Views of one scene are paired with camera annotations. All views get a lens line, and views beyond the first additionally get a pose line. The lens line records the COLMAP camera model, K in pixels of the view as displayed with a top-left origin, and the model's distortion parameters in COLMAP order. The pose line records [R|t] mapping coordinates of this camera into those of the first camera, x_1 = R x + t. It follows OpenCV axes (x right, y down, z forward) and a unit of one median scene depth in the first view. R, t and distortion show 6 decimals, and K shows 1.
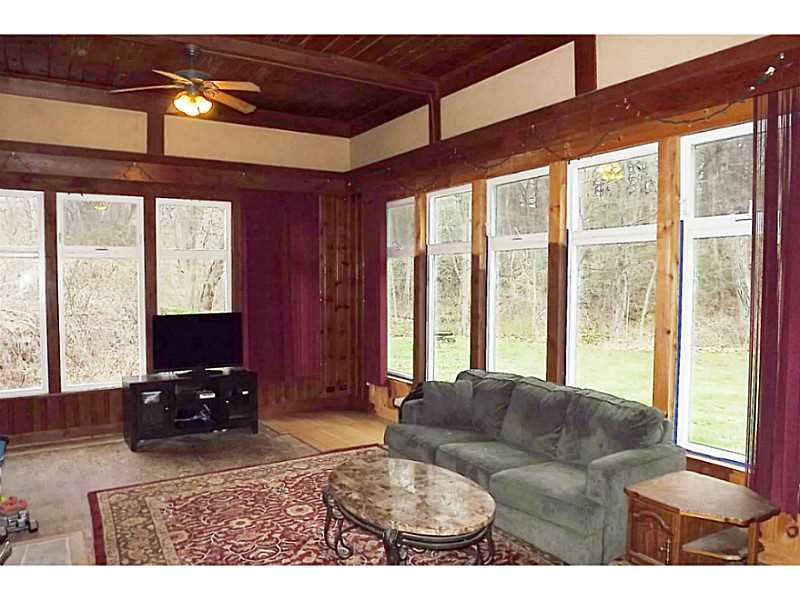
lens RADIAL K [[580.9, 0, 400.0], [0, 580.9, 300.0], [0, 0, 1]] dist [-0.032867, -0.004571]
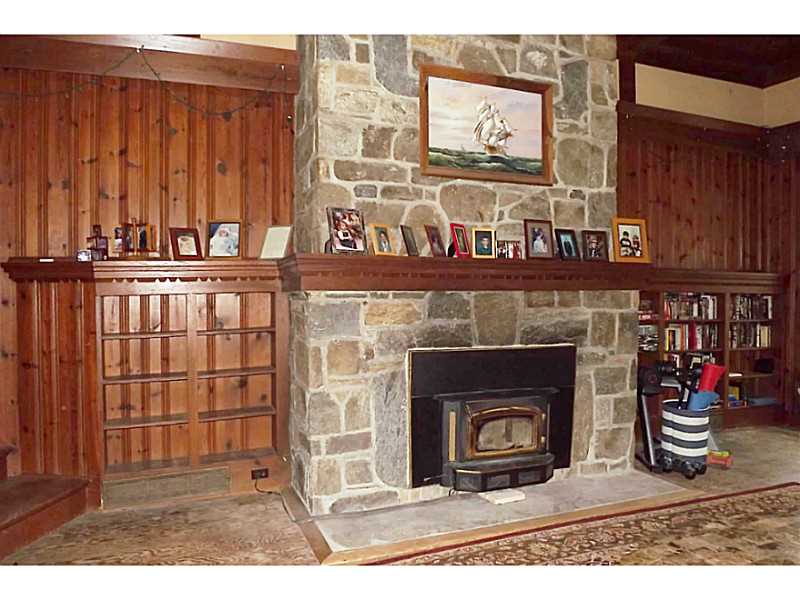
lens RADIAL K [[580.9, 0, 400.0], [0, 580.9, 300.0], [0, 0, 1]] dist [-0.032867, -0.004571]
pose [[-0.195081, 0.004613, -0.980776, 0.614437], [-0.038426, 0.999185, 0.012343, 0.080171], [0.980034, 0.040096, -0.194745, 0.733401]]
